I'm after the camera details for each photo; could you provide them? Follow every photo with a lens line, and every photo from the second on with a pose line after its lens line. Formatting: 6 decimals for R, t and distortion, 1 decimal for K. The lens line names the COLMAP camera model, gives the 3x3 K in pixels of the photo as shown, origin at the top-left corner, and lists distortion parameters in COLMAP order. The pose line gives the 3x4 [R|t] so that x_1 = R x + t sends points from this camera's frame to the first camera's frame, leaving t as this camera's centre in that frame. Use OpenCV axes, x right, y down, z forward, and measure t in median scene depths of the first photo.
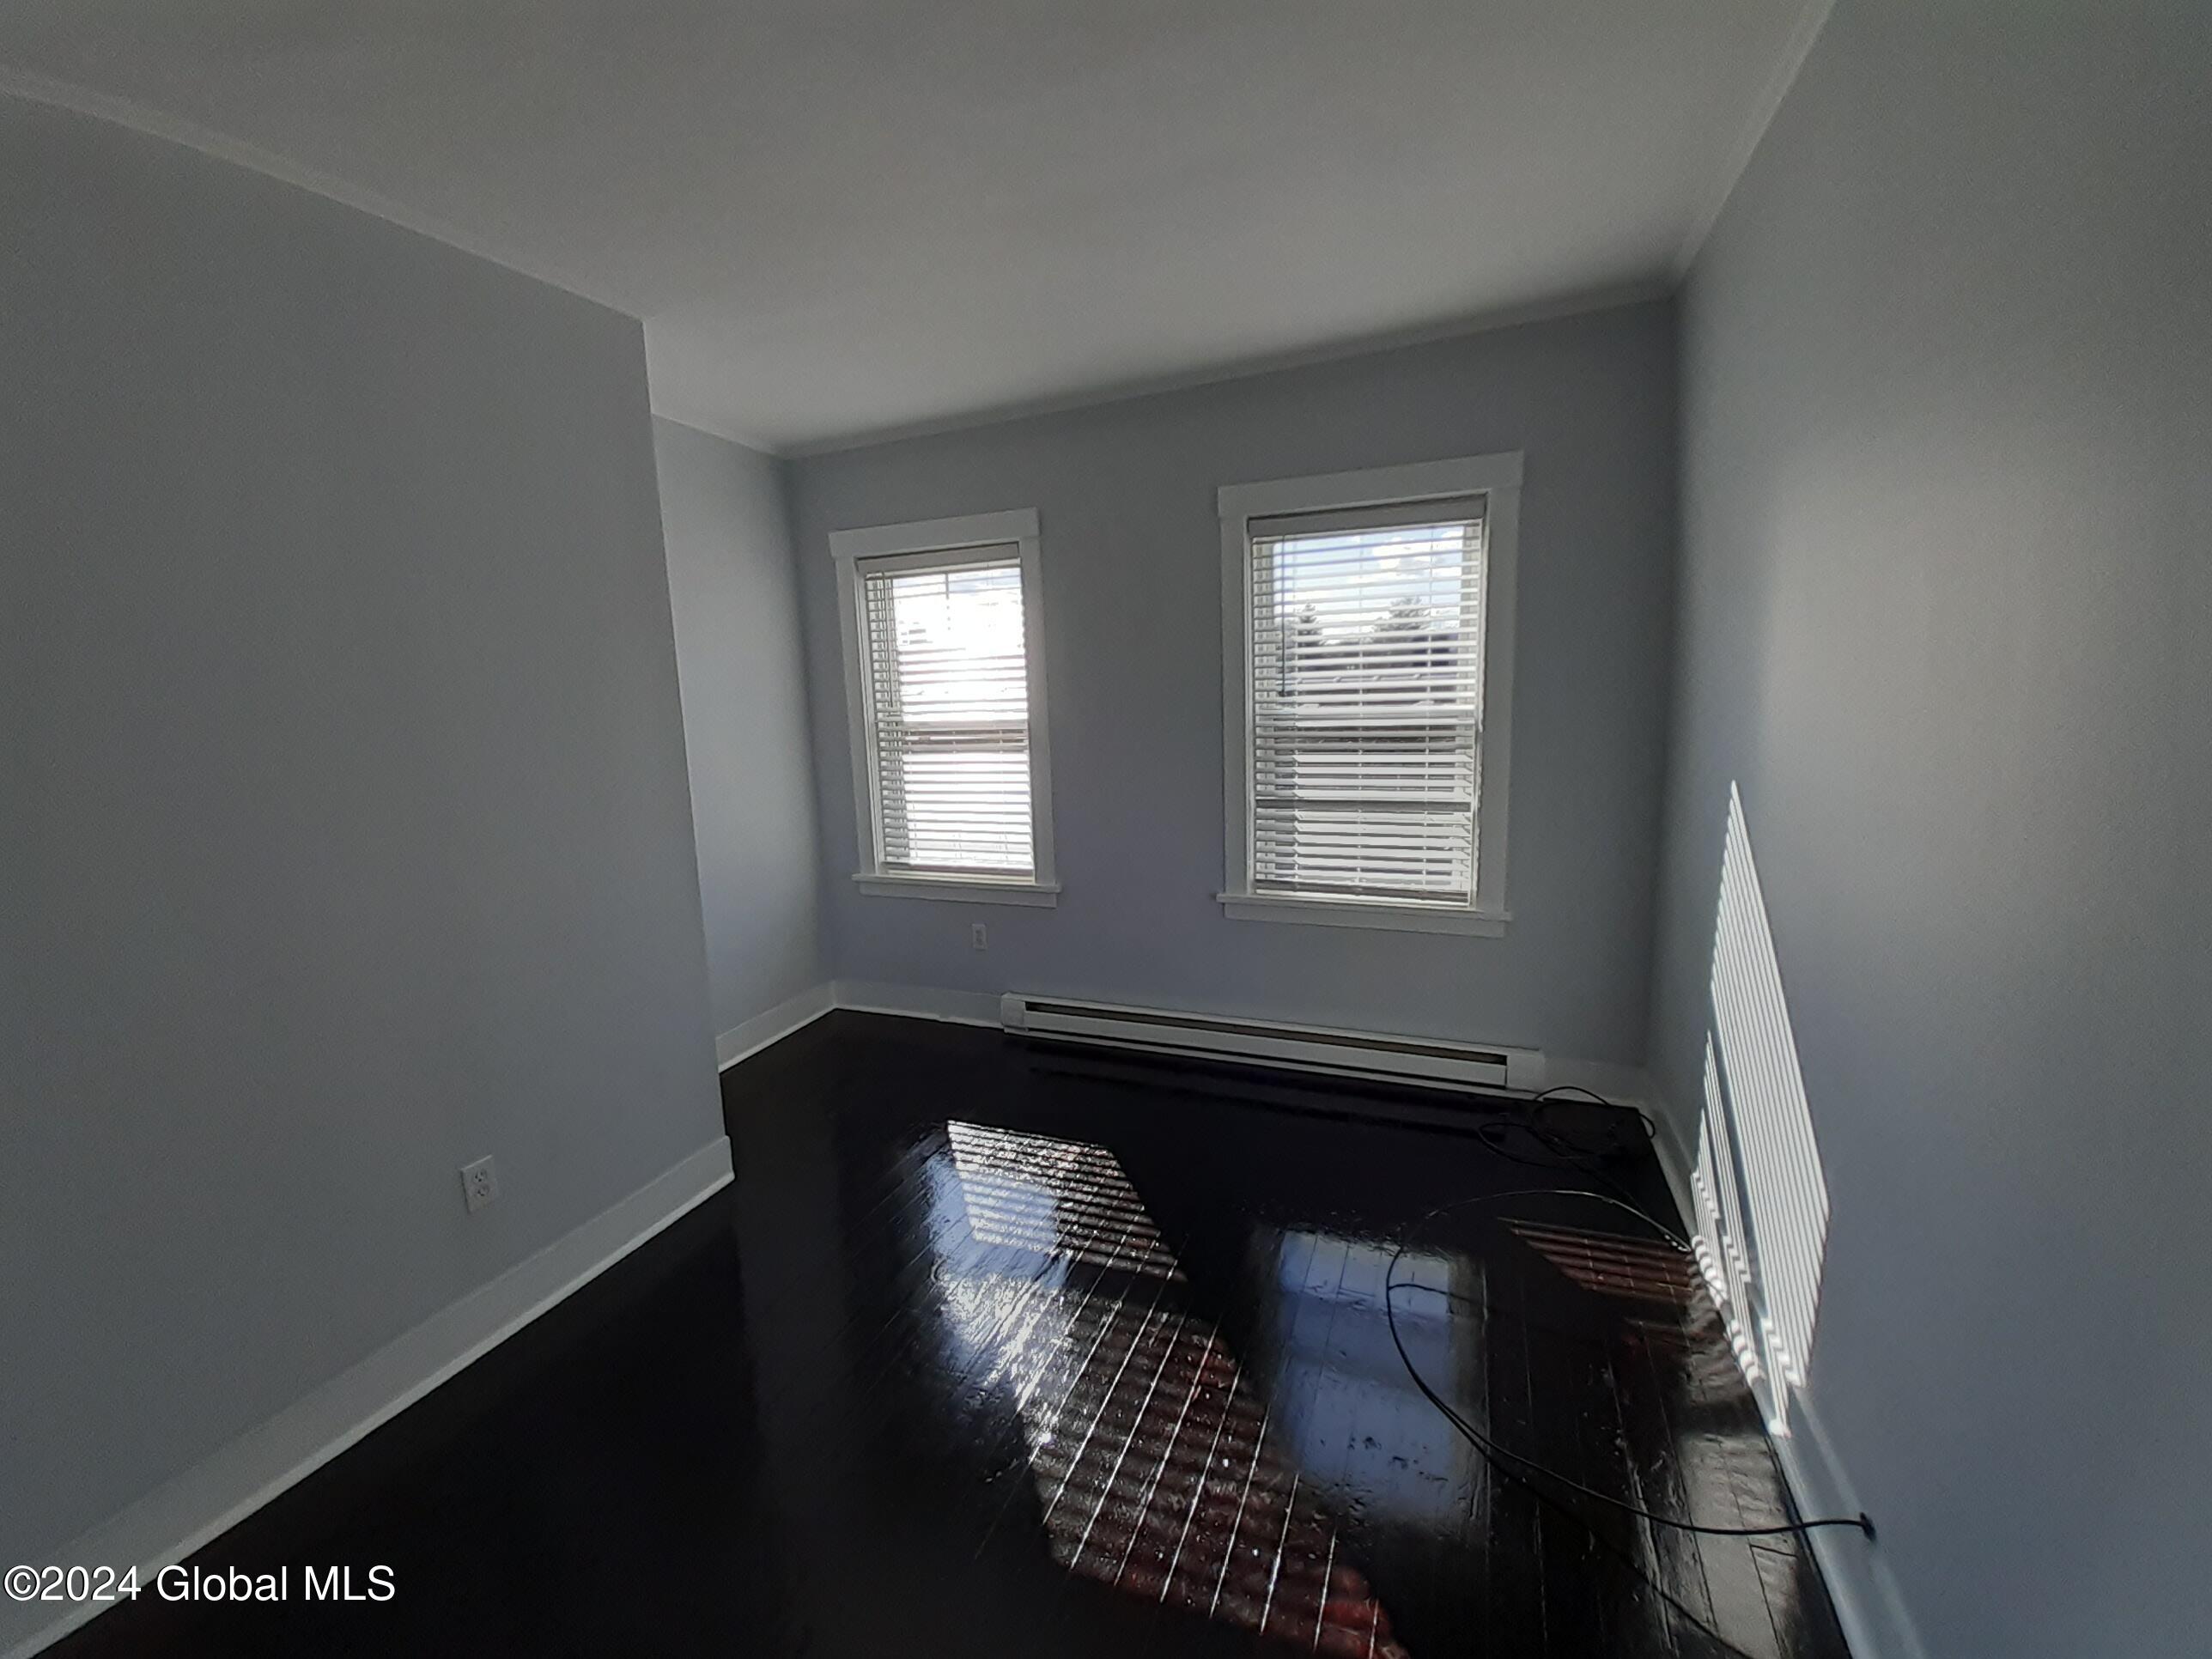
lens RADIAL K [[884.5, 0, 1106.0], [0, 884.5, 829.5], [0, 0, 1]] dist [0.021734, 0.000117]
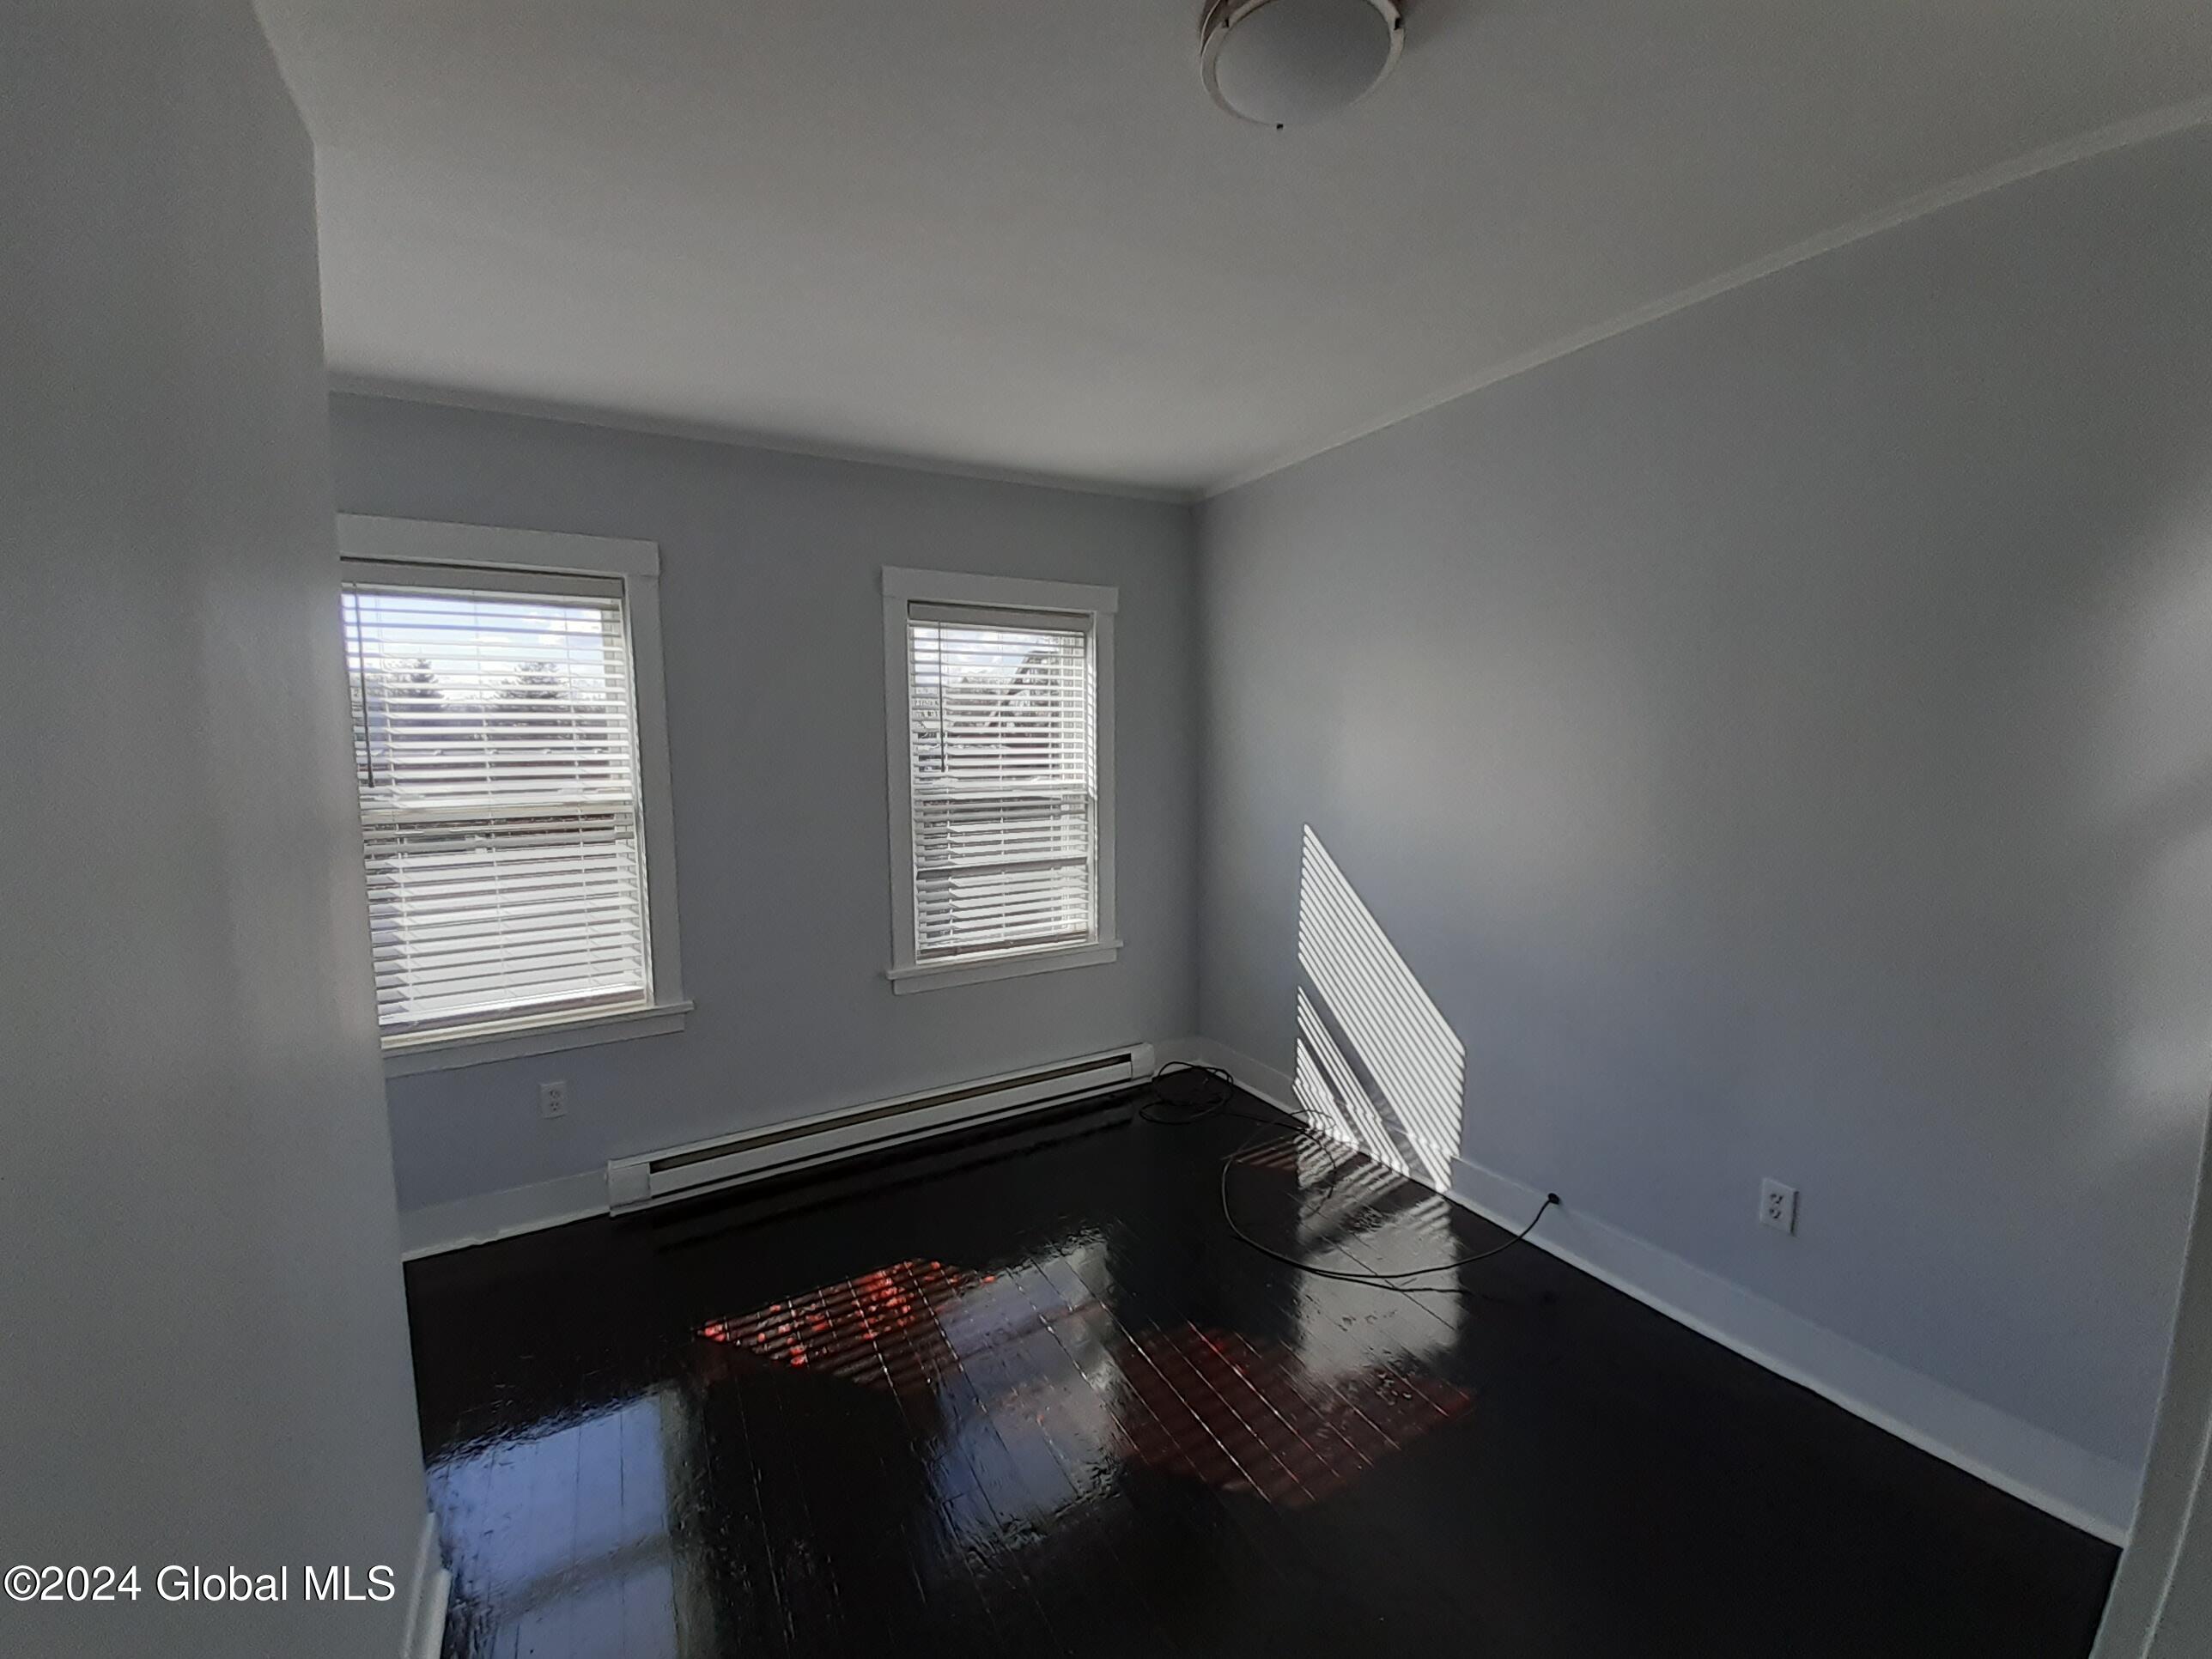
lens RADIAL K [[893.0, 0, 1106.0], [0, 893.0, 829.5], [0, 0, 1]] dist [-0.010750, 0.000029]
pose [[0.593371, -0.049801, 0.803387, -0.478266], [0.117335, 0.992775, -0.025121, -0.028384], [-0.796331, 0.109171, 0.594927, 0.197650]]
